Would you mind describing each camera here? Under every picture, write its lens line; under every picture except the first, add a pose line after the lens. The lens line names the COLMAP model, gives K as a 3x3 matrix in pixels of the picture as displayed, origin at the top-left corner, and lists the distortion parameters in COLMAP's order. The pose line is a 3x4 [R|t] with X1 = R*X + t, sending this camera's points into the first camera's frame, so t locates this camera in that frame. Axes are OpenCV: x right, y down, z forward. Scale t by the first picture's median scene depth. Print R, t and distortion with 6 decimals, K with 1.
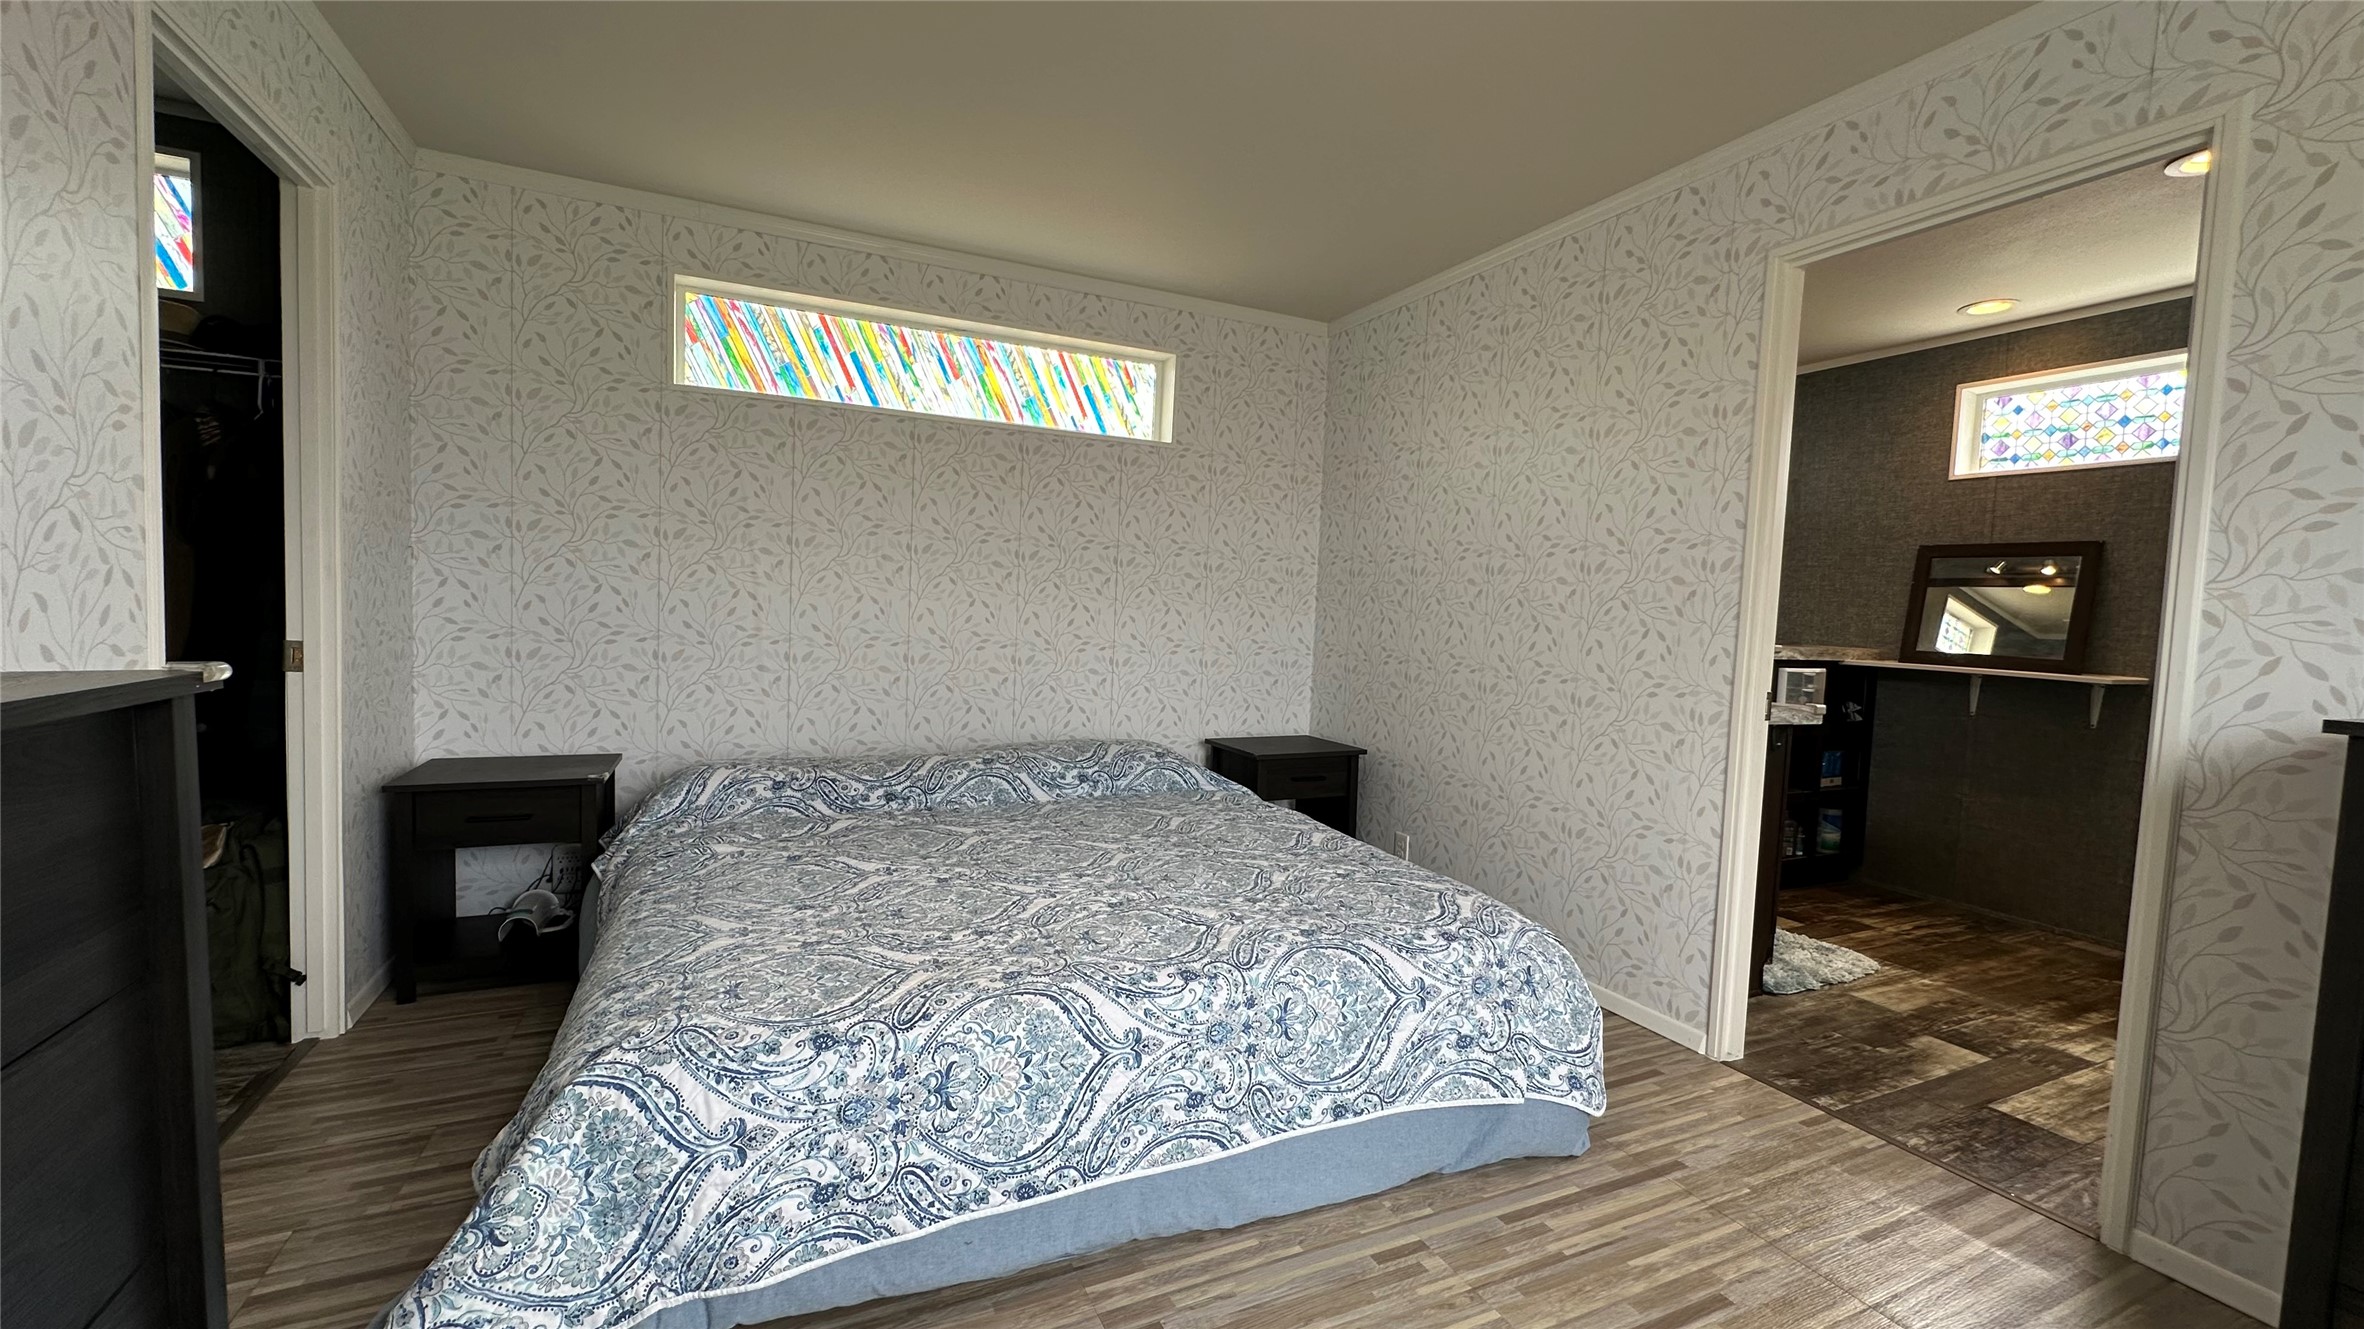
lens RADIAL K [[943.5, 0, 1178.0], [0, 943.5, 663.8], [0, 0, 1]] dist [-0.003138, 0.001122]
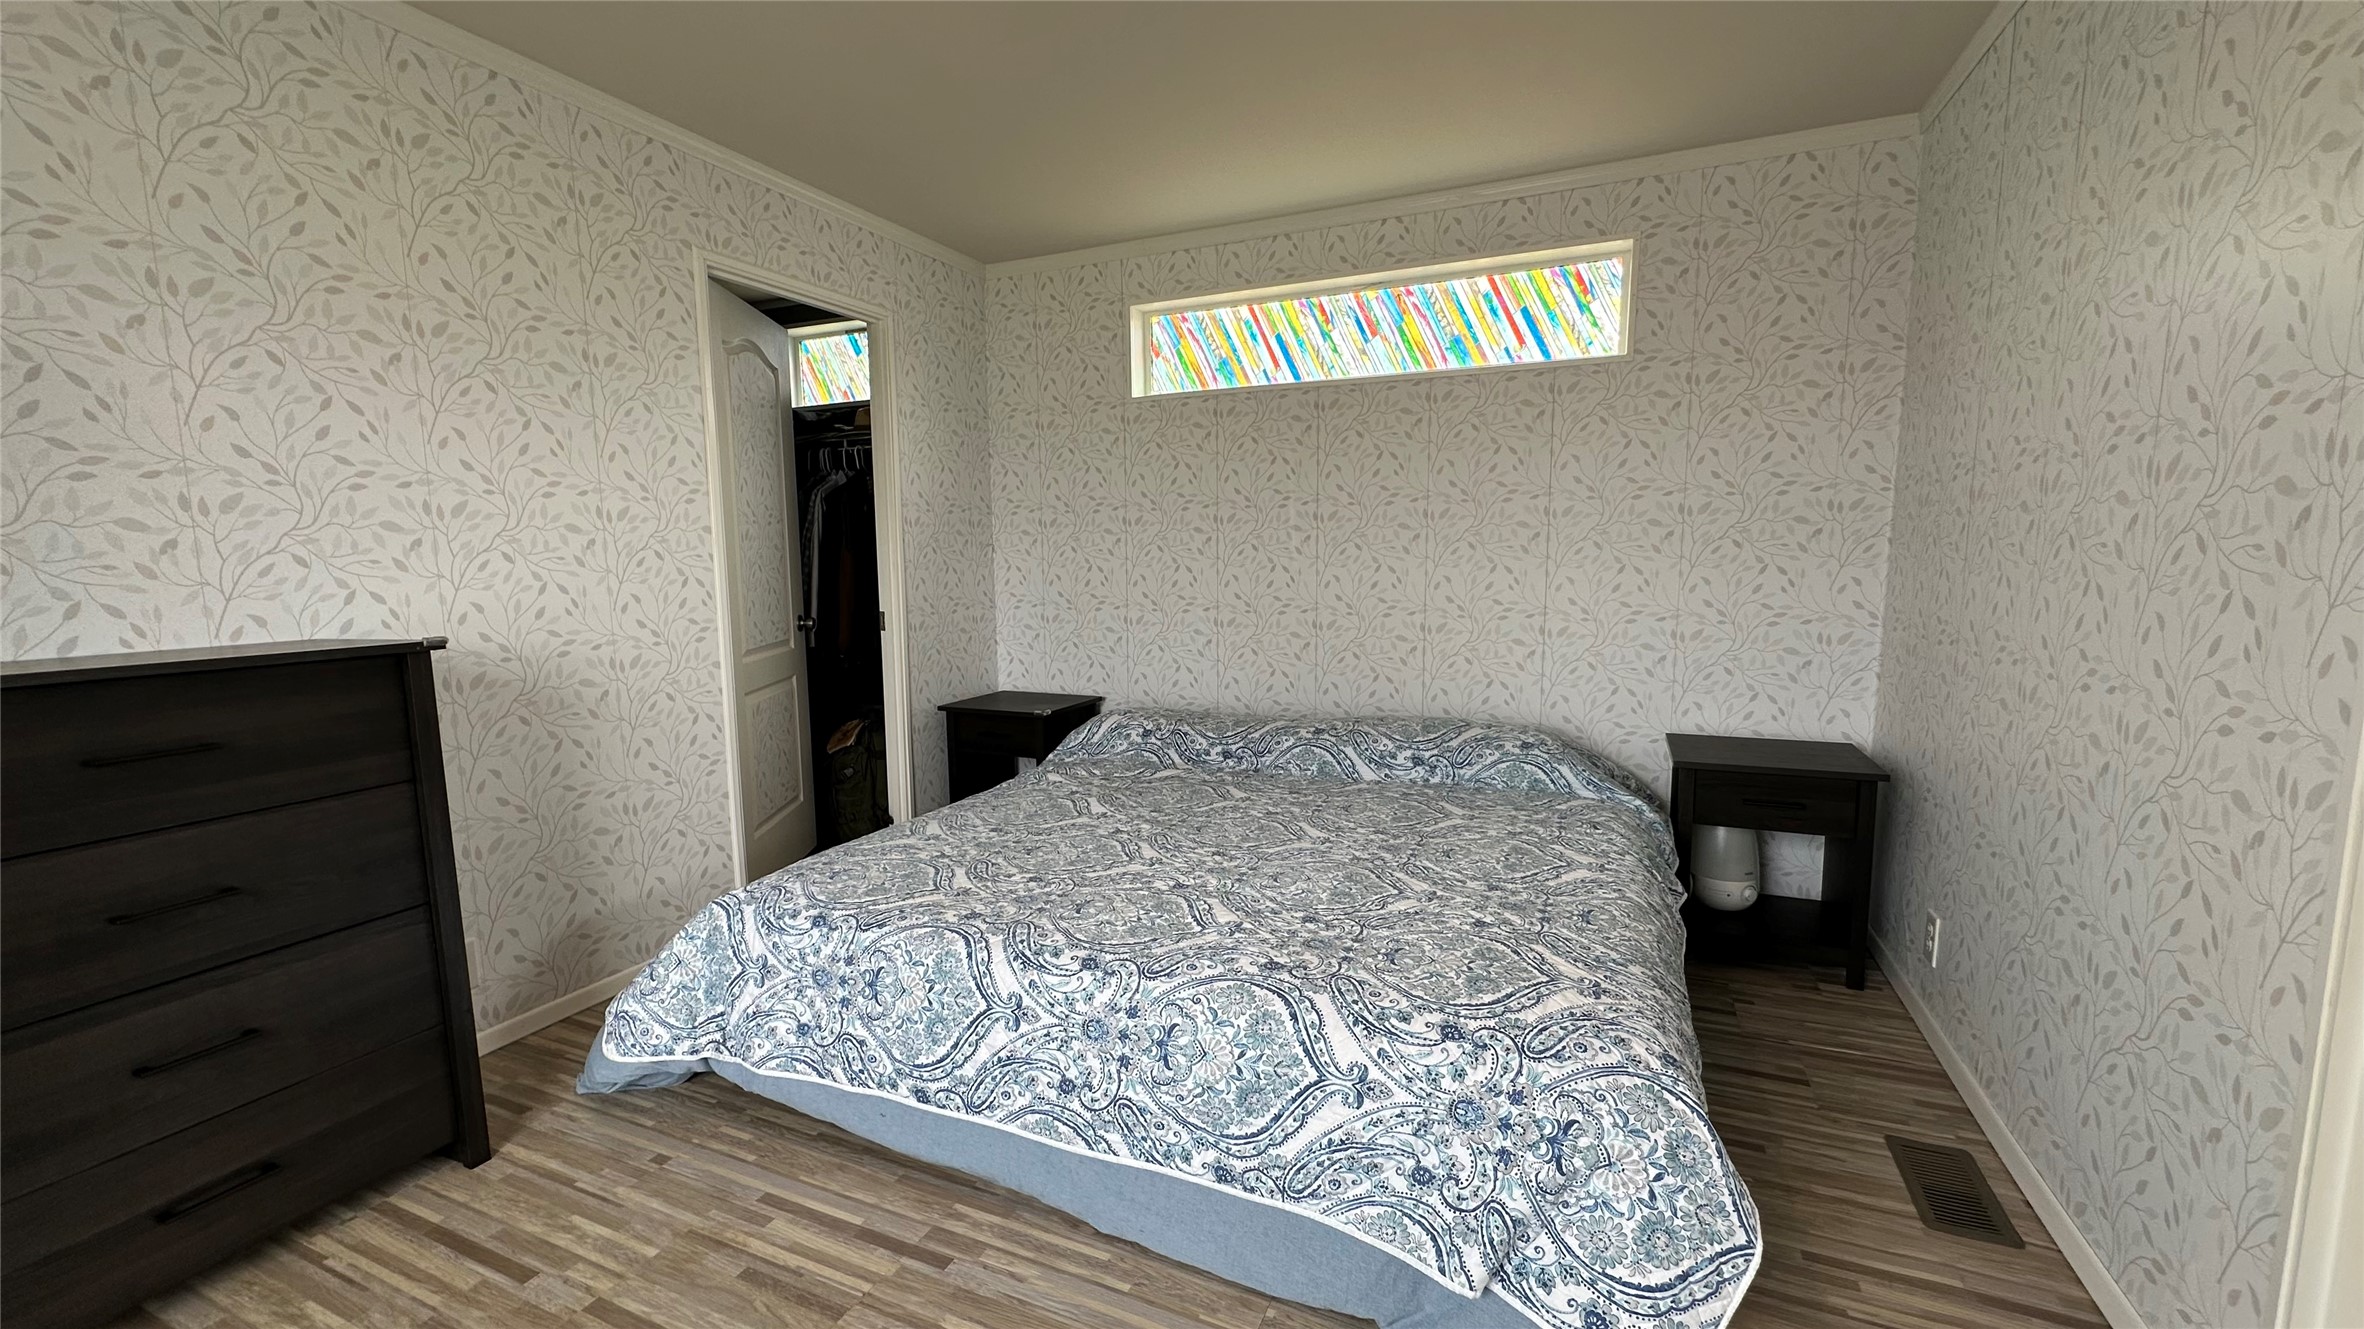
lens RADIAL K [[943.5, 0, 1196.7], [0, 943.5, 665.8], [0, 0, 1]] dist [-0.003138, 0.001122]
pose [[0.650792, 0.048120, -0.757730, 0.674289], [-0.009785, 0.998438, 0.055002, -0.027012], [0.759193, -0.028380, 0.650246, 0.381518]]
